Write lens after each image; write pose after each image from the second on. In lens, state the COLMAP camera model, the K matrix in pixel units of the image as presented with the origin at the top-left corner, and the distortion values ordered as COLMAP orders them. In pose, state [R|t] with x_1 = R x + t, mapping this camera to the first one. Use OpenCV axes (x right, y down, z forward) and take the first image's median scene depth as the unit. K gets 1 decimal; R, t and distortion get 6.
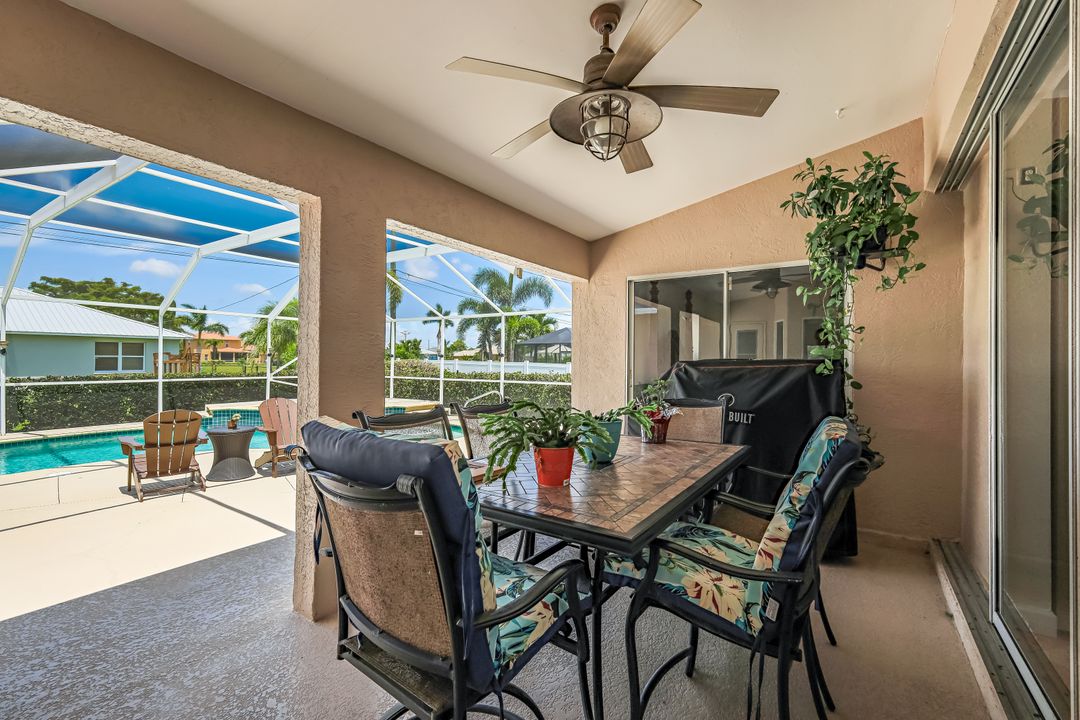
lens RADIAL K [[471.3, 0, 540.0], [0, 471.3, 360.0], [0, 0, 1]] dist [-0.002640, -0.000302]
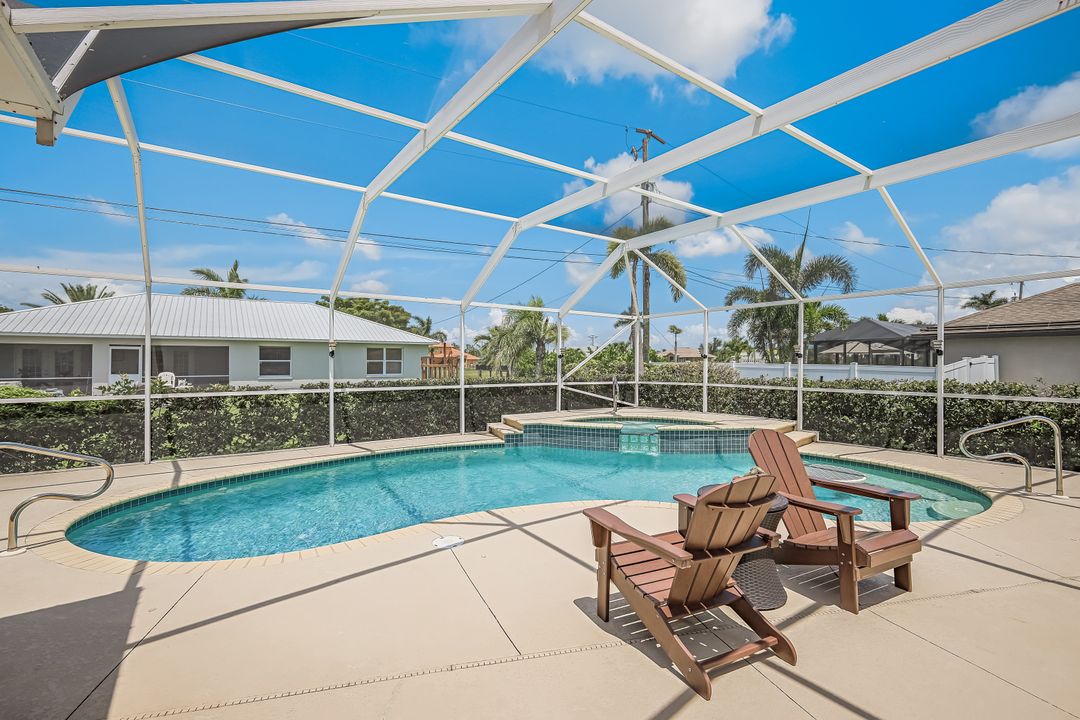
lens RADIAL K [[475.1, 0, 540.0], [0, 475.1, 360.0], [0, 0, 1]] dist [-0.000546, 0.000186]
pose [[0.931966, -0.008688, -0.362442, -0.313354], [0.006078, 0.999947, -0.008342, 0.002433], [0.362495, 0.005572, 0.931969, 0.209797]]
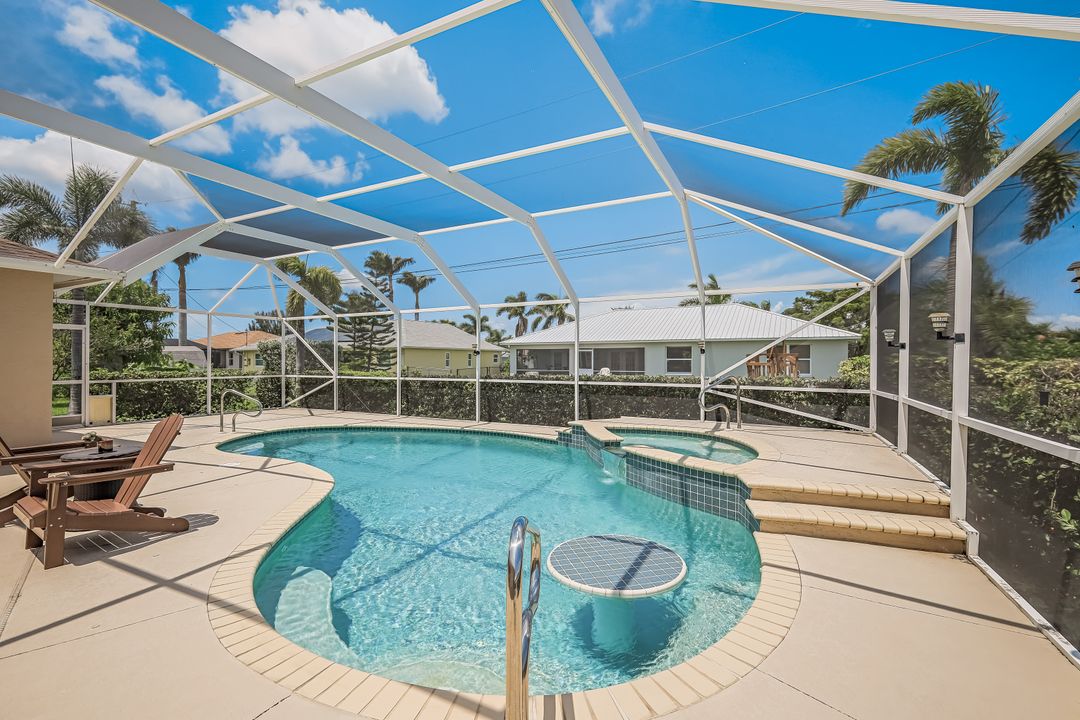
lens RADIAL K [[469.7, 0, 540.0], [0, 469.7, 360.0], [0, 0, 1]] dist [0.000928, 0.000124]
pose [[0.118298, -0.009743, -0.992930, 0.049930], [0.000982, 0.999953, -0.009695, 0.008023], [0.992978, 0.000171, 0.118302, 0.725181]]
